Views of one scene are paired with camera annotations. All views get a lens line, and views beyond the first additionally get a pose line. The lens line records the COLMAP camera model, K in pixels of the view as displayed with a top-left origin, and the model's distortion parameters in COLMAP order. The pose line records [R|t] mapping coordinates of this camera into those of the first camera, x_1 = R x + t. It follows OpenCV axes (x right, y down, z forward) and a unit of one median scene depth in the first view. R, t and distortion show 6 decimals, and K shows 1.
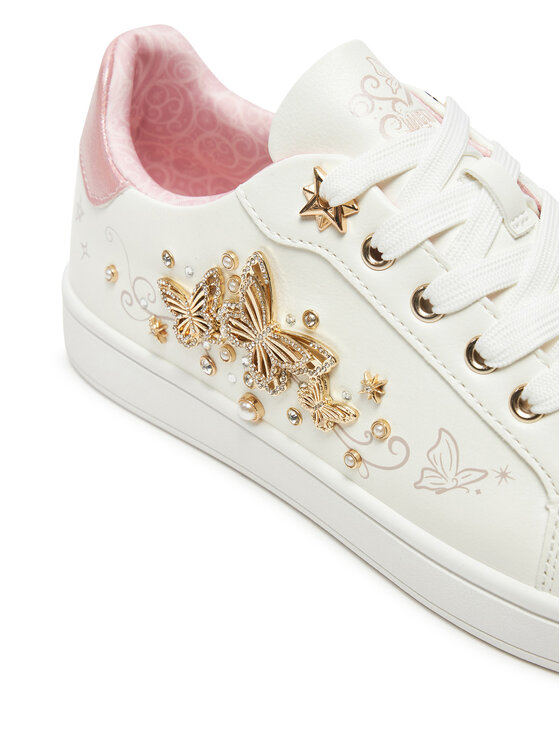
lens RADIAL K [[1466.1, 0, 280.0], [0, 1466.1, 373.0], [0, 0, 1]] dist [-0.026793, -0.069978]
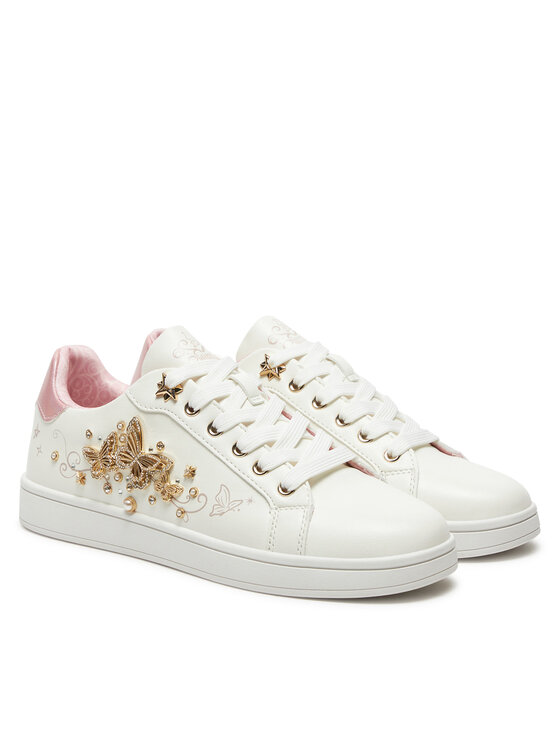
lens RADIAL K [[2009.4, 0, 280.0], [0, 2009.4, 373.0], [0, 0, 1]] dist [-0.012375, -0.002583]
pose [[0.996688, 0.017477, 0.079426, -0.037688], [0.016518, 0.912774, -0.408131, 1.018673], [-0.079631, 0.408091, 0.909462, -1.623674]]
